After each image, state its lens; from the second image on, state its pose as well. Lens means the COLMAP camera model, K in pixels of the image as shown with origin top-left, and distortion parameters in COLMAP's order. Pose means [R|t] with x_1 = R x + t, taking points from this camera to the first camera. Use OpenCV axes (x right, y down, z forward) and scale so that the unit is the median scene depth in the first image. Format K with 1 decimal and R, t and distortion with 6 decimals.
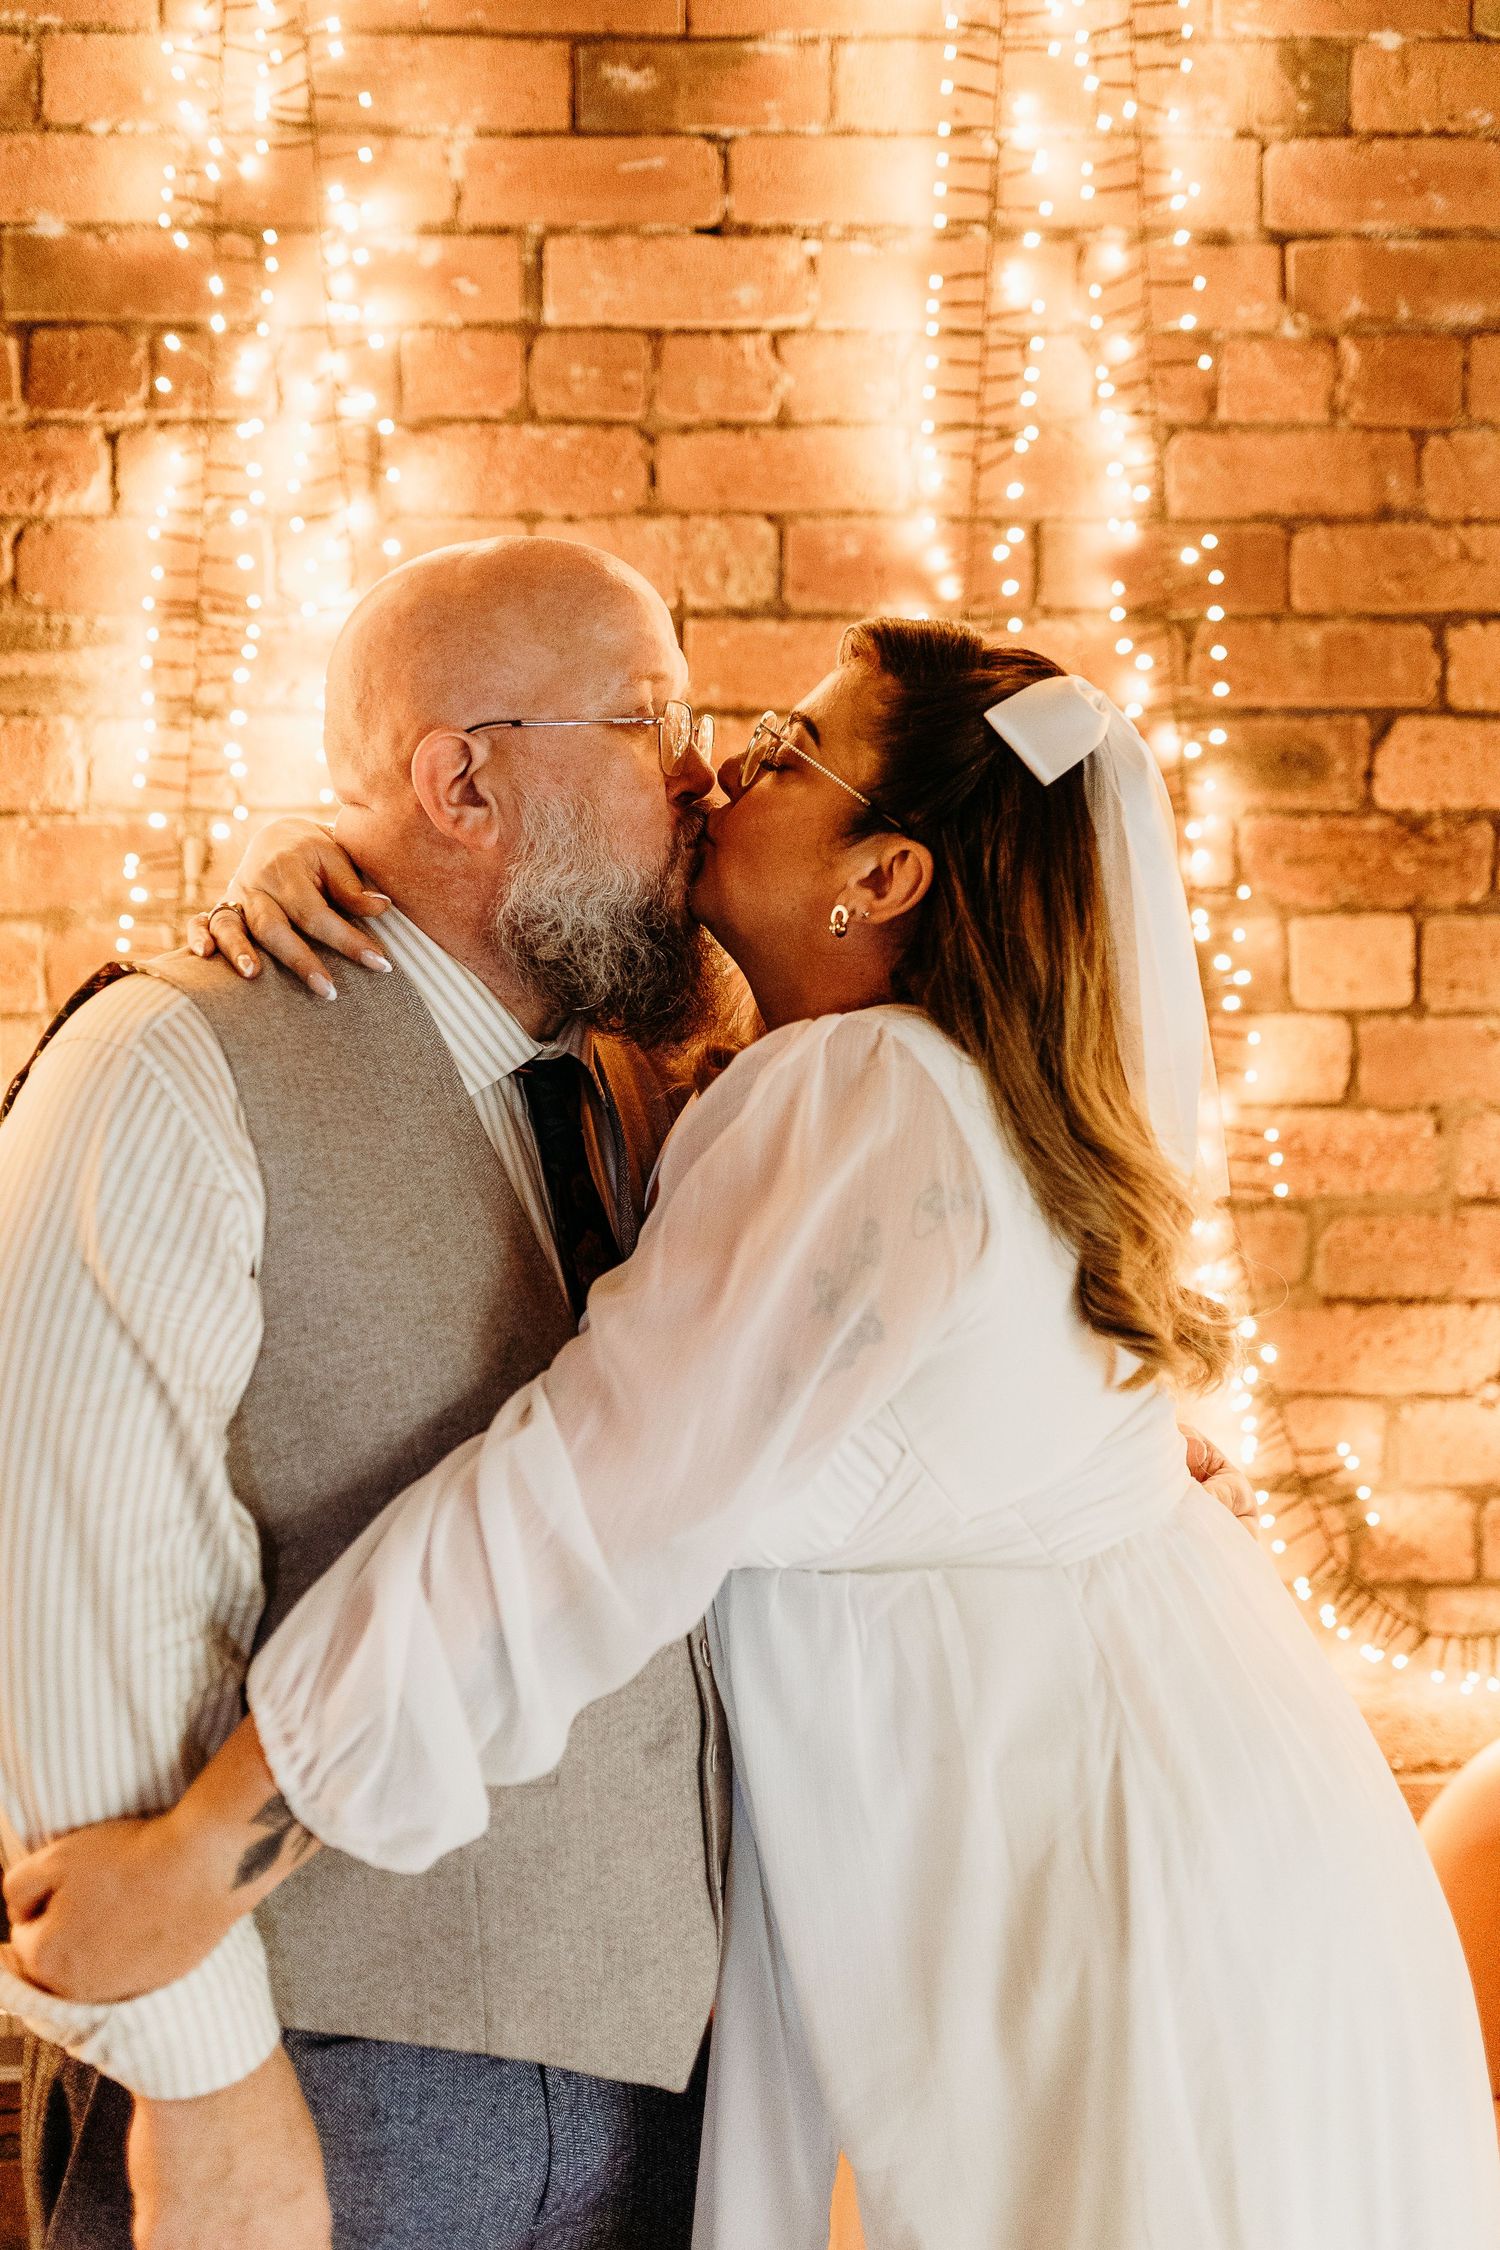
lens RADIAL K [[2608.6, 0, 790.3], [0, 2608.6, 1115.7], [0, 0, 1]] dist [-0.000266, 0.012124]
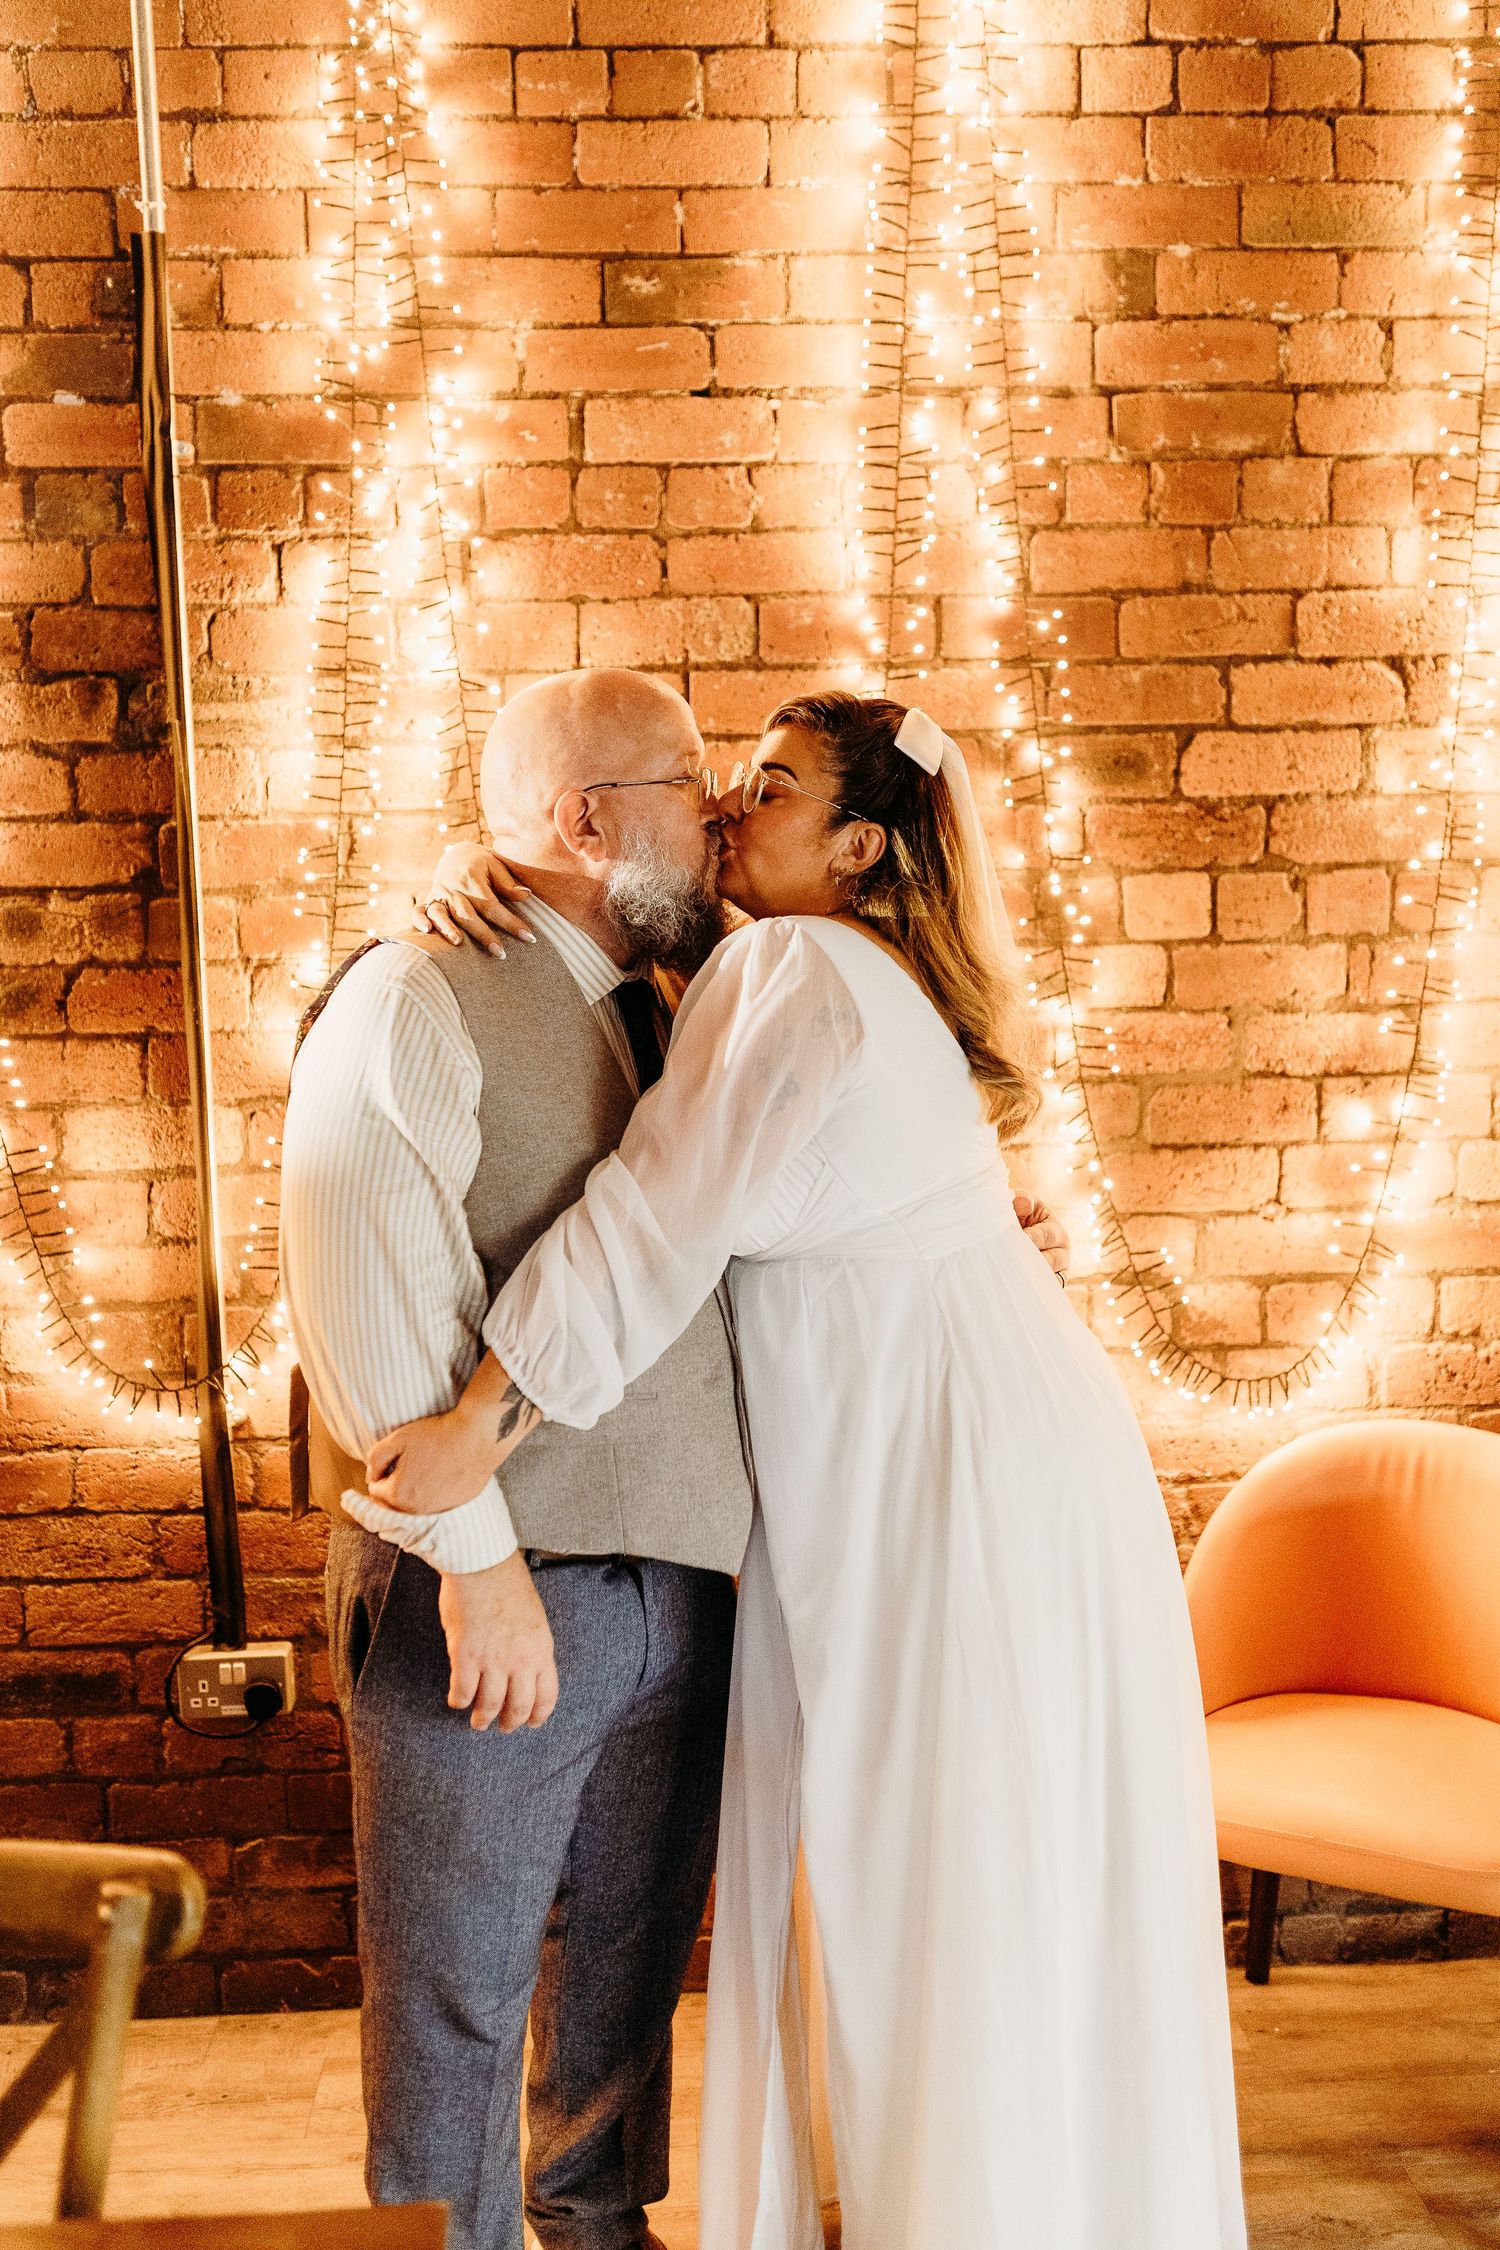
lens RADIAL K [[2533.6, 0, 772.1], [0, 2533.6, 1132.2], [0, 0, 1]] dist [0.005570, -0.003123]
pose [[0.999769, -0.019524, 0.008969, -0.012928], [0.019157, 0.999043, 0.039329, 0.005061], [-0.009728, -0.039148, 0.999186, -0.376192]]
